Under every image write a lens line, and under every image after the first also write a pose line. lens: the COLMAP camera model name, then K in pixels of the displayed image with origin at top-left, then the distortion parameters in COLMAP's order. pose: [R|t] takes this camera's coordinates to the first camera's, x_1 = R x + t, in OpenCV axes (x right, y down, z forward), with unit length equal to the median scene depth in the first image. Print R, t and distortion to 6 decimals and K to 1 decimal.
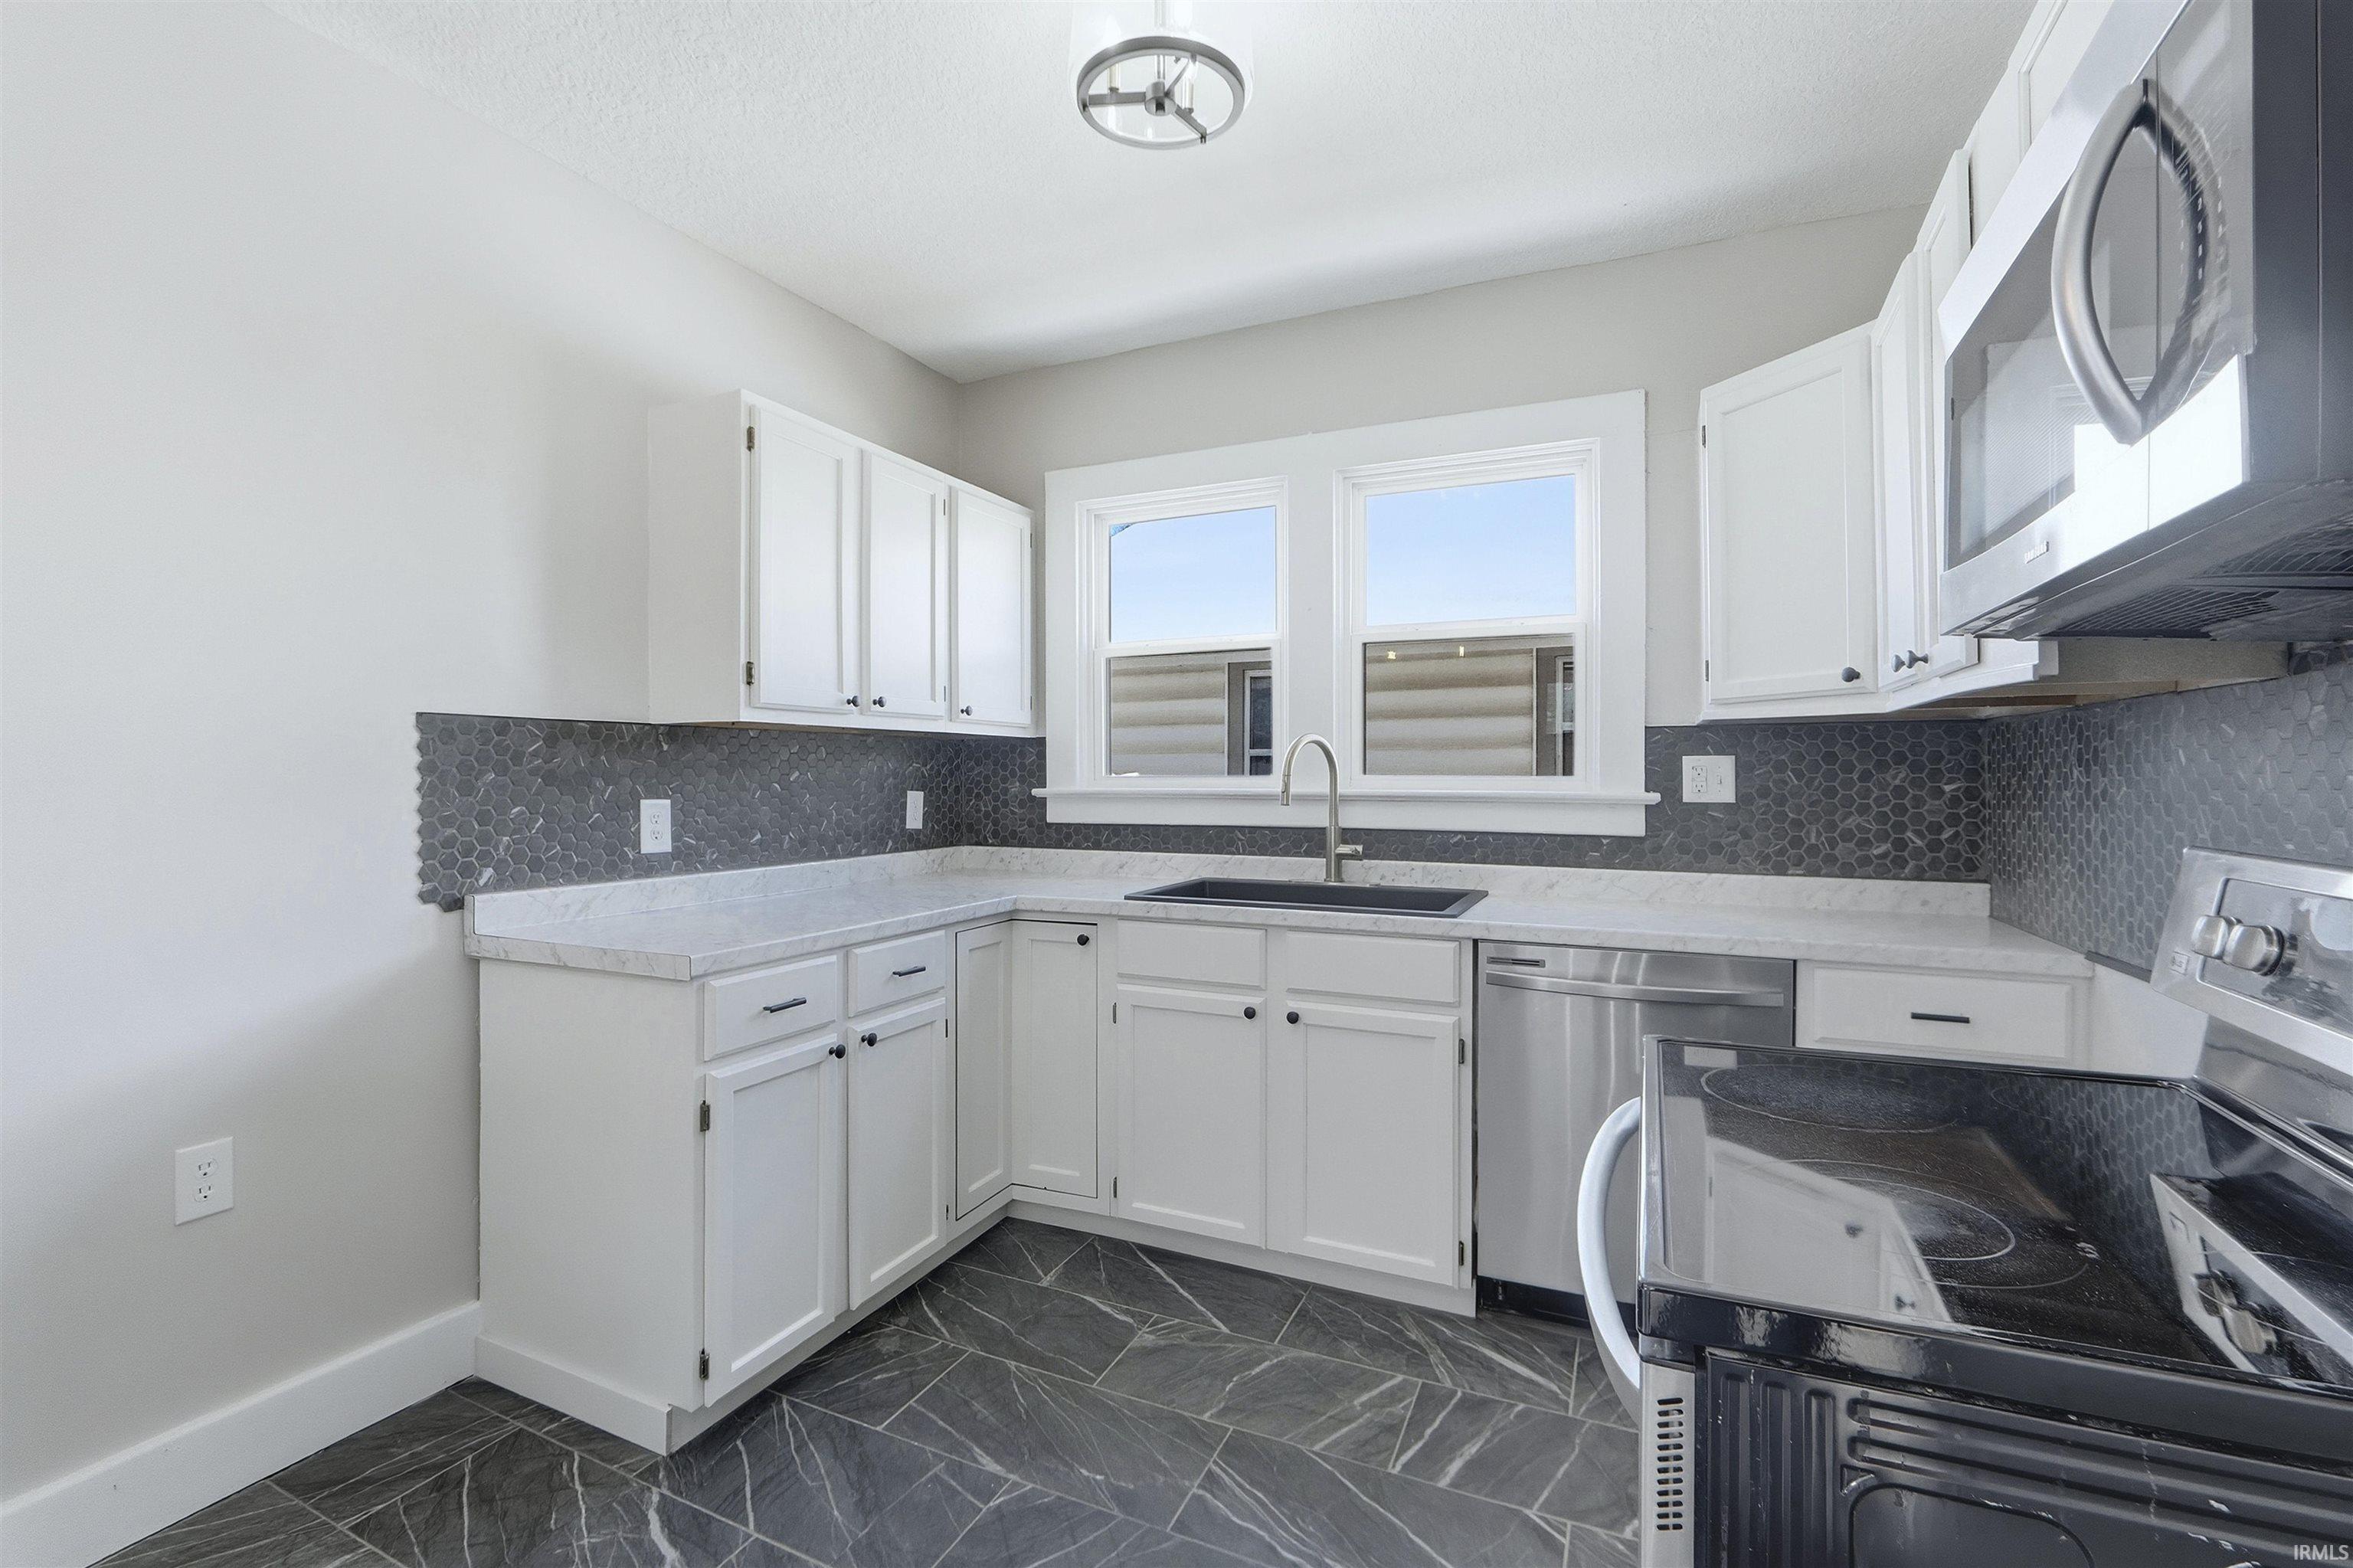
lens RADIAL K [[1047.9, 0, 1168.9], [0, 1047.9, 776.0], [0, 0, 1]] dist [-0.011317, -0.000243]
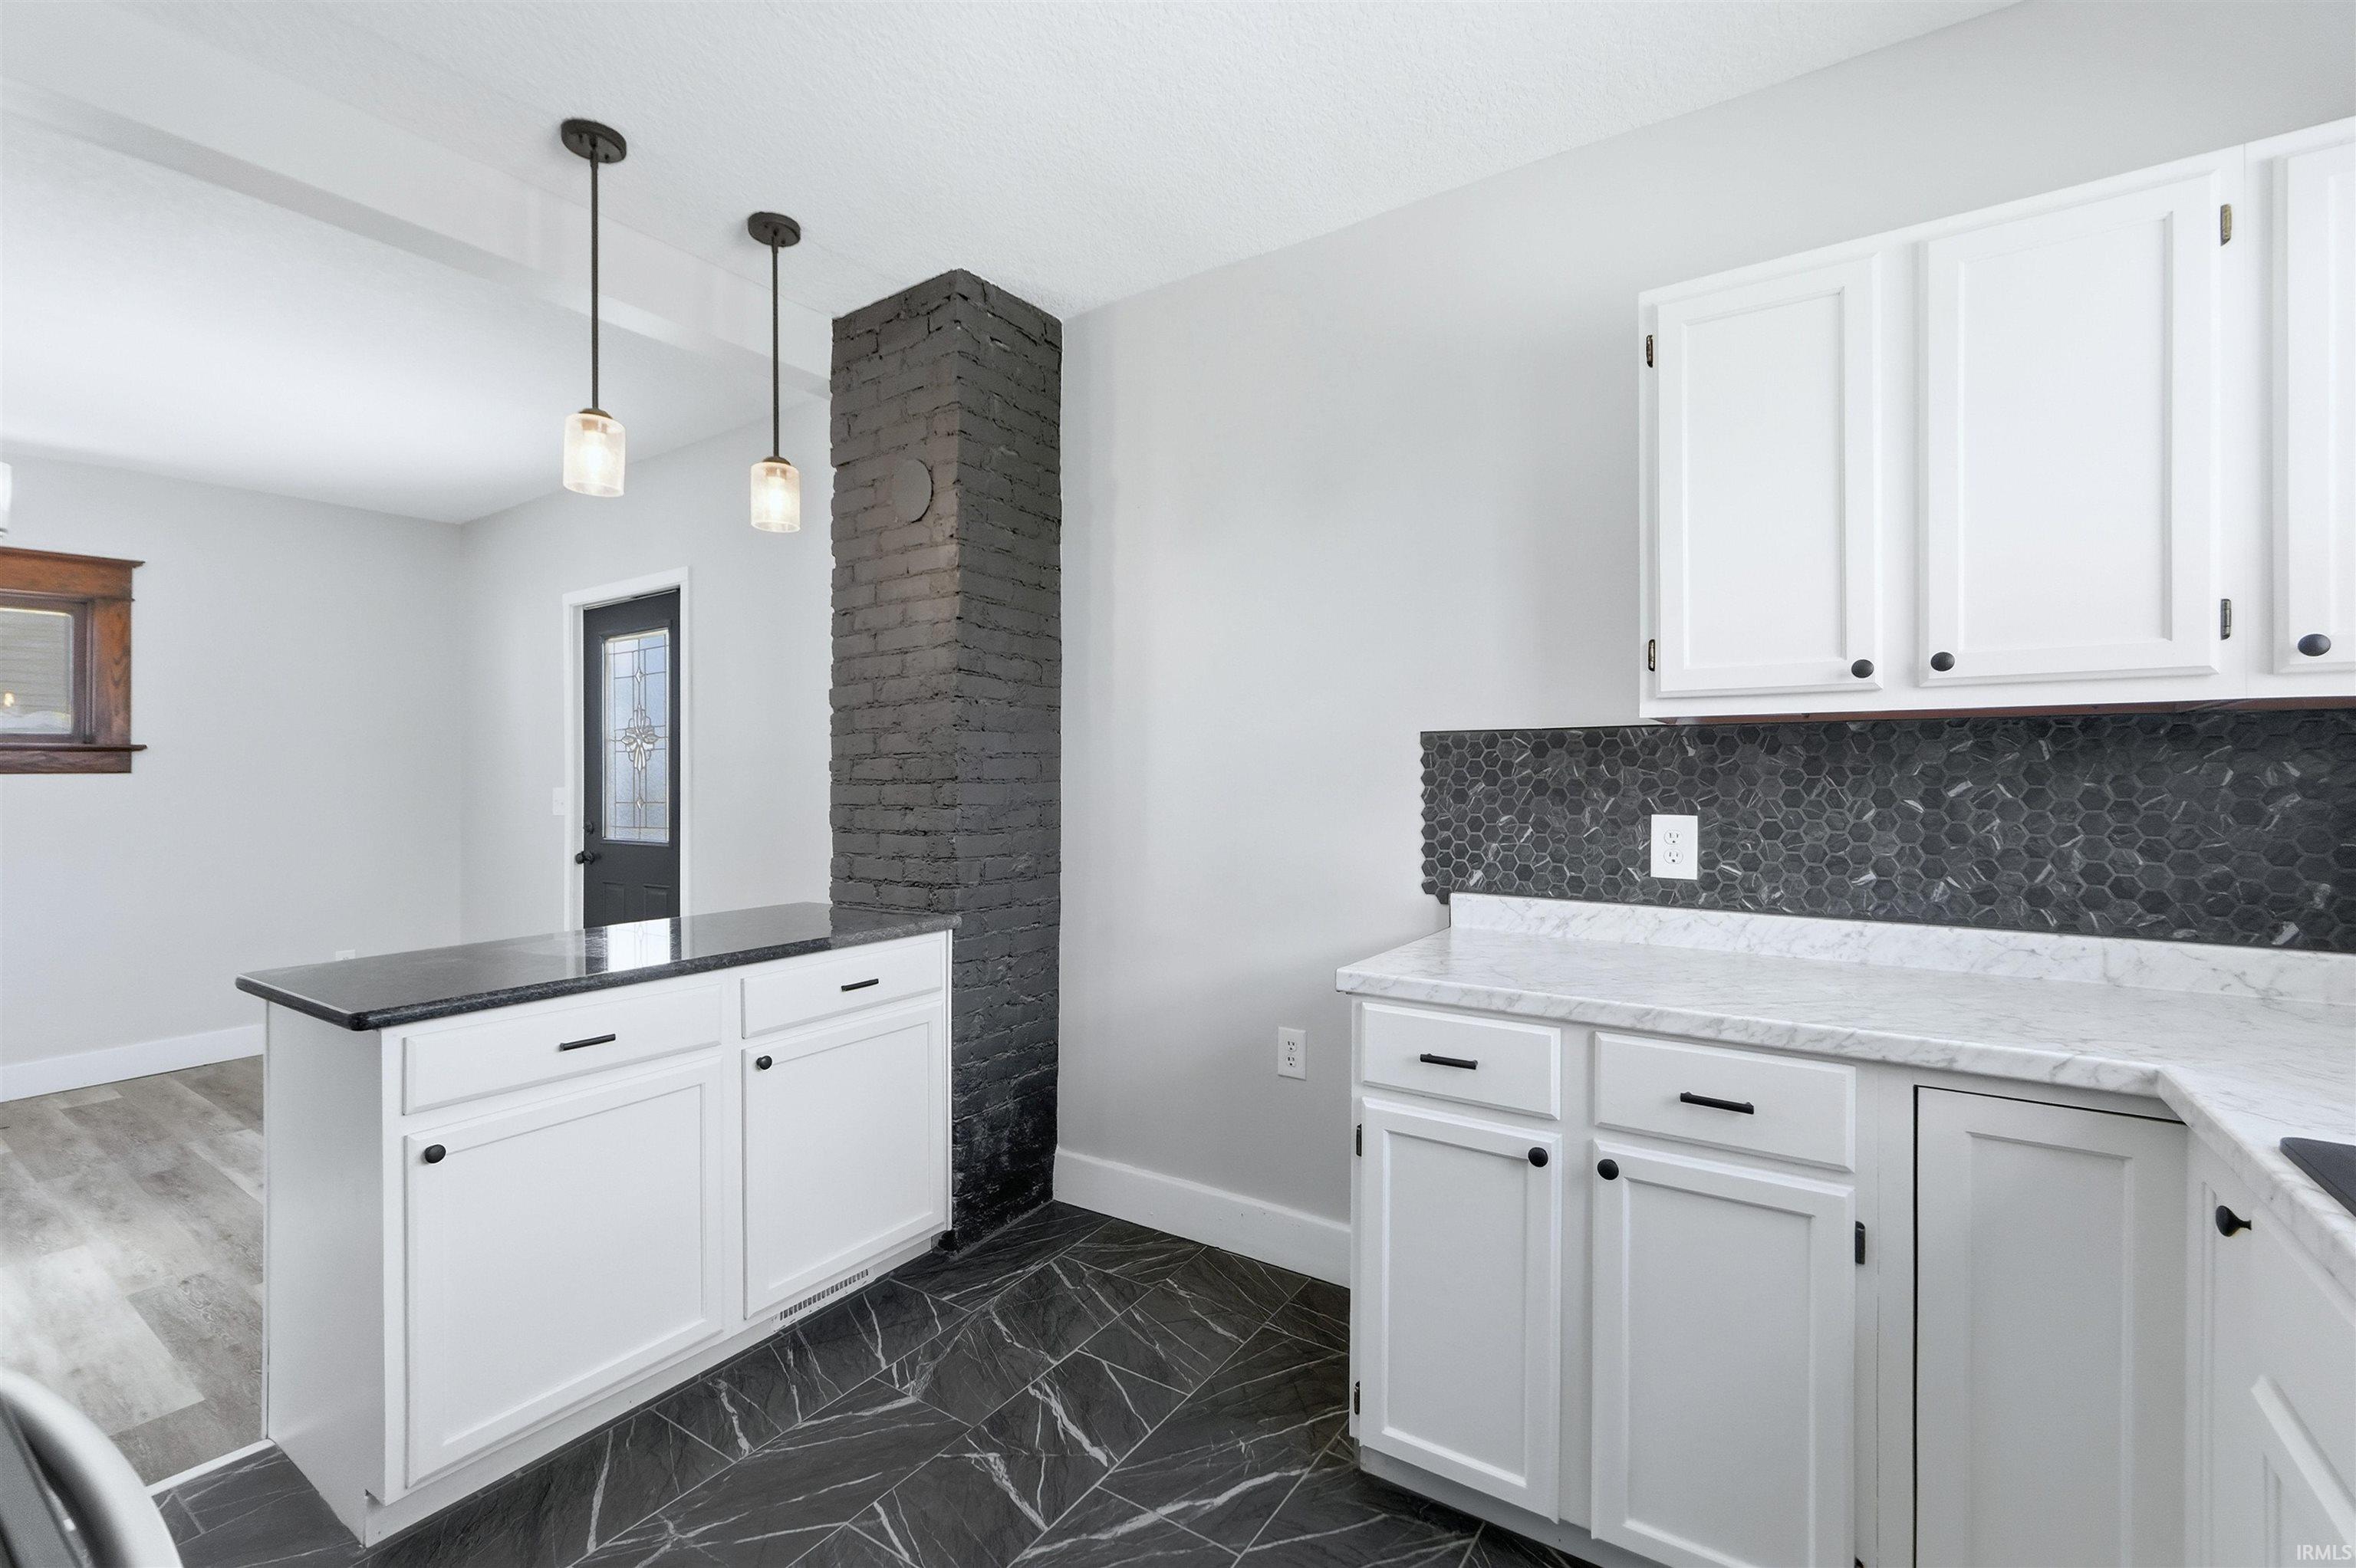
lens RADIAL K [[1021.0, 0, 1164.5], [0, 1021.0, 778.5], [0, 0, 1]] dist [0.005053, -0.000273]
pose [[-0.166504, 0.002890, -0.986037, 0.382015], [-0.000482, 0.999995, 0.003012, -0.008888], [0.986041, 0.000977, -0.166502, 0.725083]]
